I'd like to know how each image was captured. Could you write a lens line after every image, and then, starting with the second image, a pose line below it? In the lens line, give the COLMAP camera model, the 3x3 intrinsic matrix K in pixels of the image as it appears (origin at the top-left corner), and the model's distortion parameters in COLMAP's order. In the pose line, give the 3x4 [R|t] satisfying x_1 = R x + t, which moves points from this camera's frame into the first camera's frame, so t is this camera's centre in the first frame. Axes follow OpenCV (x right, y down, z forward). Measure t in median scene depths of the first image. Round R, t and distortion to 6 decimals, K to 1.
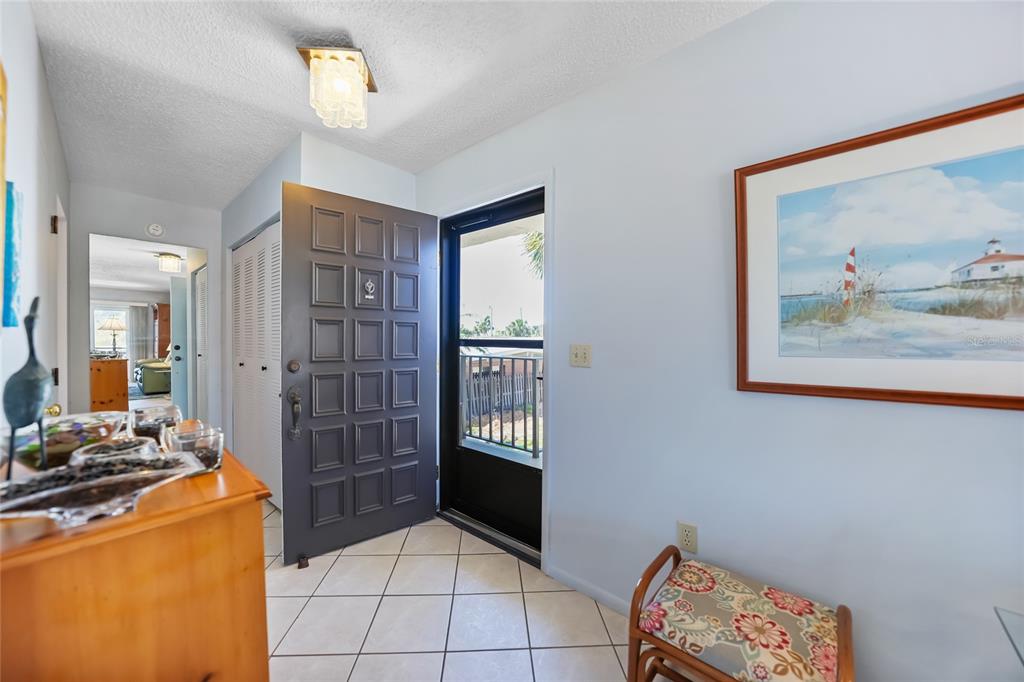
lens RADIAL K [[369.2, 0, 510.5], [0, 369.2, 339.2], [0, 0, 1]] dist [-0.009616, 0.000104]
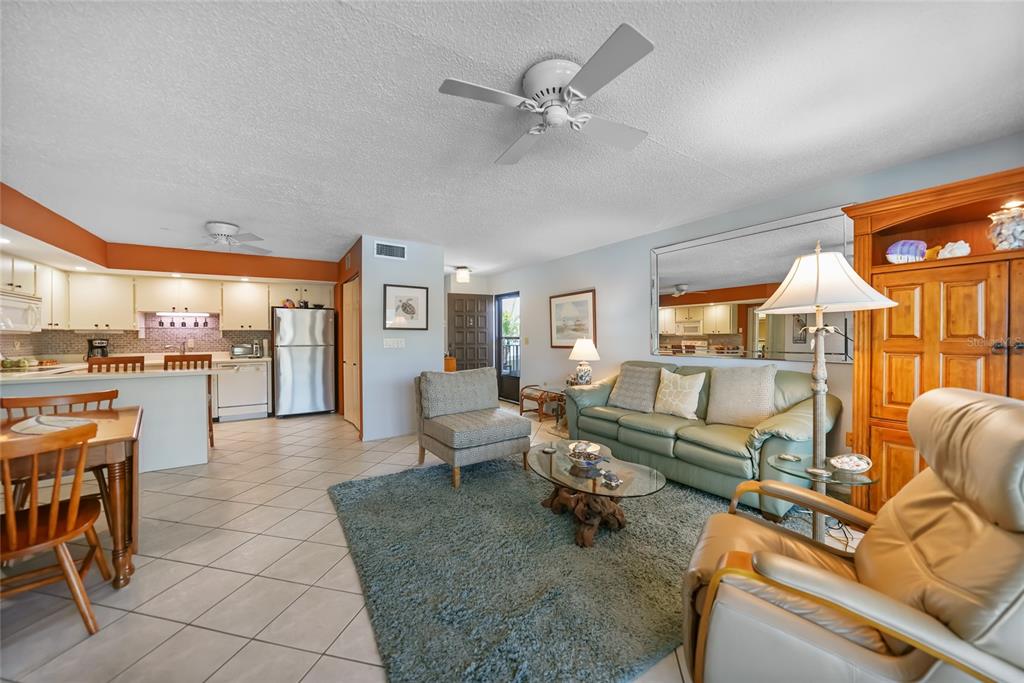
lens RADIAL K [[369.2, 0, 512.1], [0, 369.2, 336.1], [0, 0, 1]] dist [-0.009616, 0.000104]
pose [[0.962778, -0.007805, -0.270181, 1.357666], [0.006334, 0.999960, -0.006316, 0.025041], [0.270219, 0.004369, 0.962789, -3.289905]]
